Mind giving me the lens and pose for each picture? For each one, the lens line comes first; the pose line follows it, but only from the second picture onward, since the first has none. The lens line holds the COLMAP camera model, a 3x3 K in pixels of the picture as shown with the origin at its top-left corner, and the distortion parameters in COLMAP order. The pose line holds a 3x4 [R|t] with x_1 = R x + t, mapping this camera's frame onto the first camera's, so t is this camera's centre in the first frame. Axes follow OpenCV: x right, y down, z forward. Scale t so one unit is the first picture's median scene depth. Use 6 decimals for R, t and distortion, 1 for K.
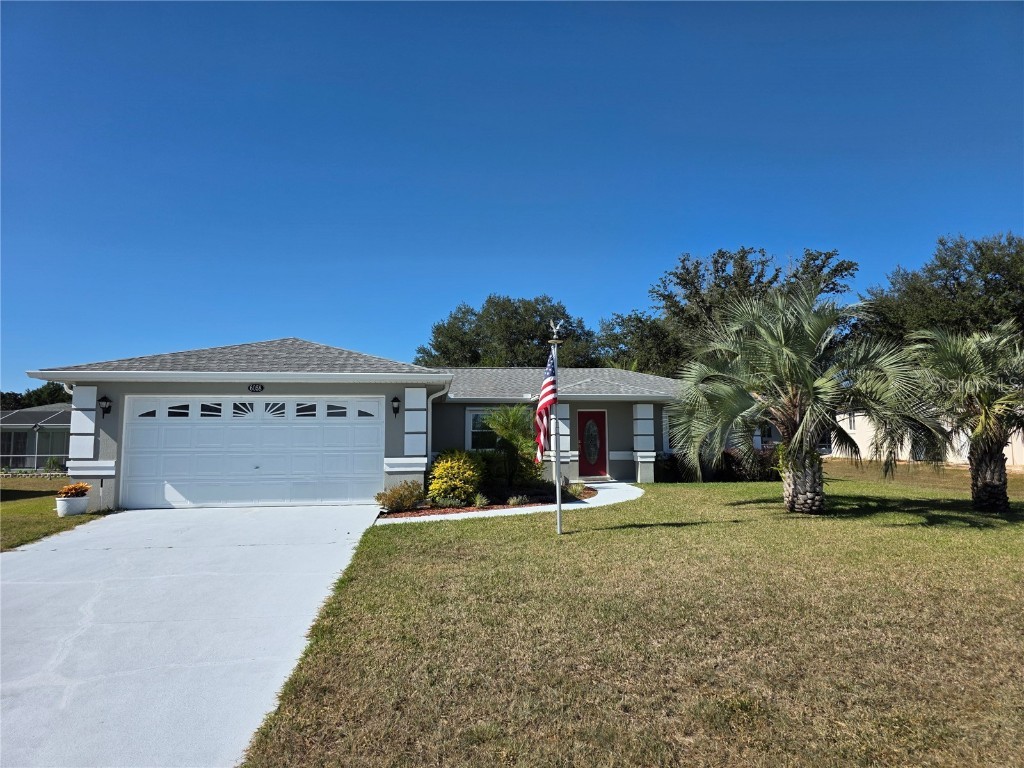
lens RADIAL K [[692.5, 0, 513.6], [0, 692.5, 375.3], [0, 0, 1]] dist [0.046281, -0.015449]
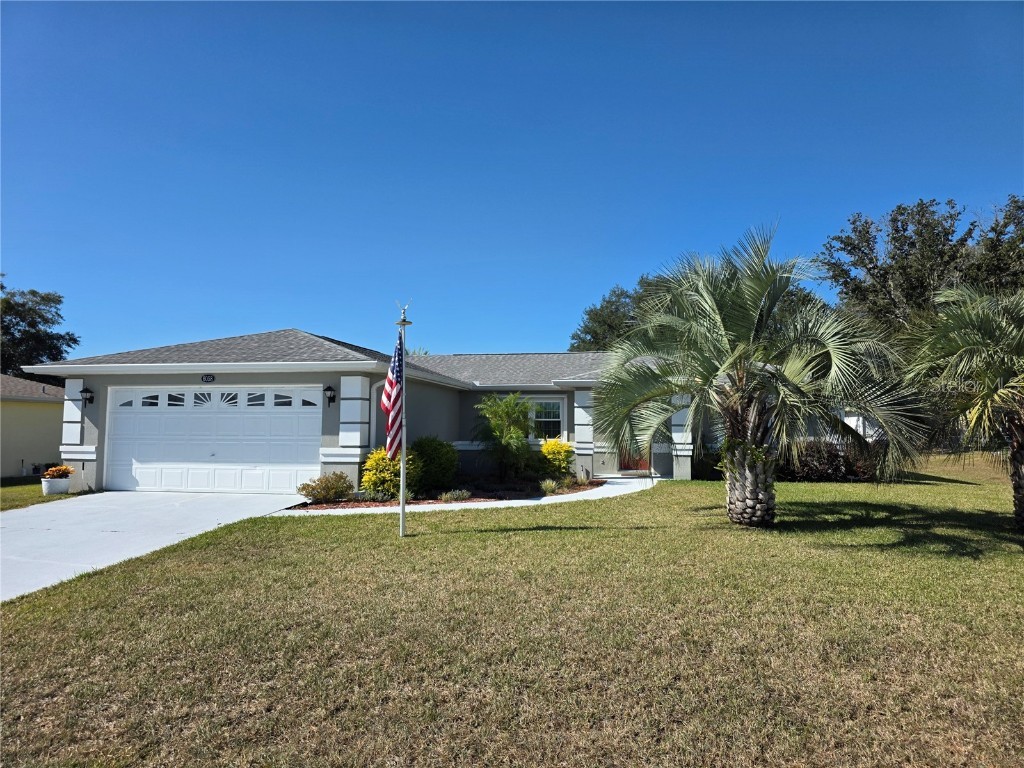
lens RADIAL K [[692.5, 0, 512.4], [0, 692.5, 390.8], [0, 0, 1]] dist [0.046281, -0.015449]
pose [[0.955585, -0.007251, -0.294626, 0.363272], [0.019866, 0.999008, 0.039848, 0.003944], [0.294045, -0.043931, 0.954781, 0.140837]]
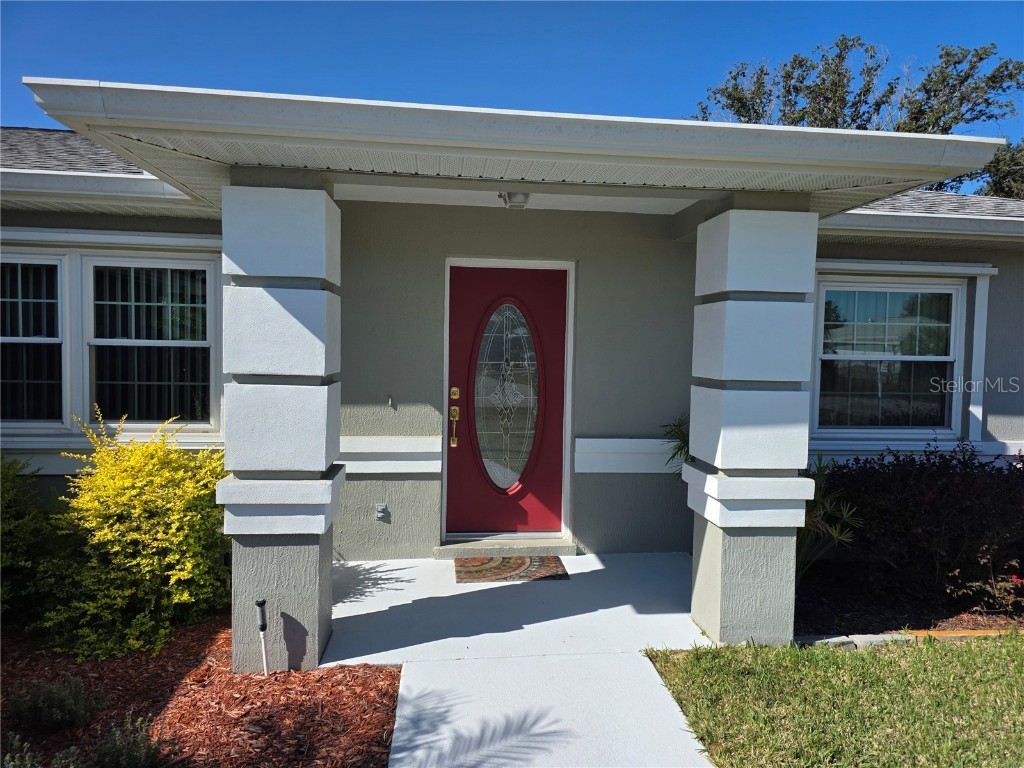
lens RADIAL K [[692.5, 0, 534.3], [0, 692.5, 384.9], [0, 0, 1]] dist [0.046281, -0.015449]
pose [[0.999663, 0.017006, 0.019599, 0.188010], [-0.019797, 0.988125, 0.152373, 0.088244], [-0.016775, -0.152710, 0.988129, 1.215920]]
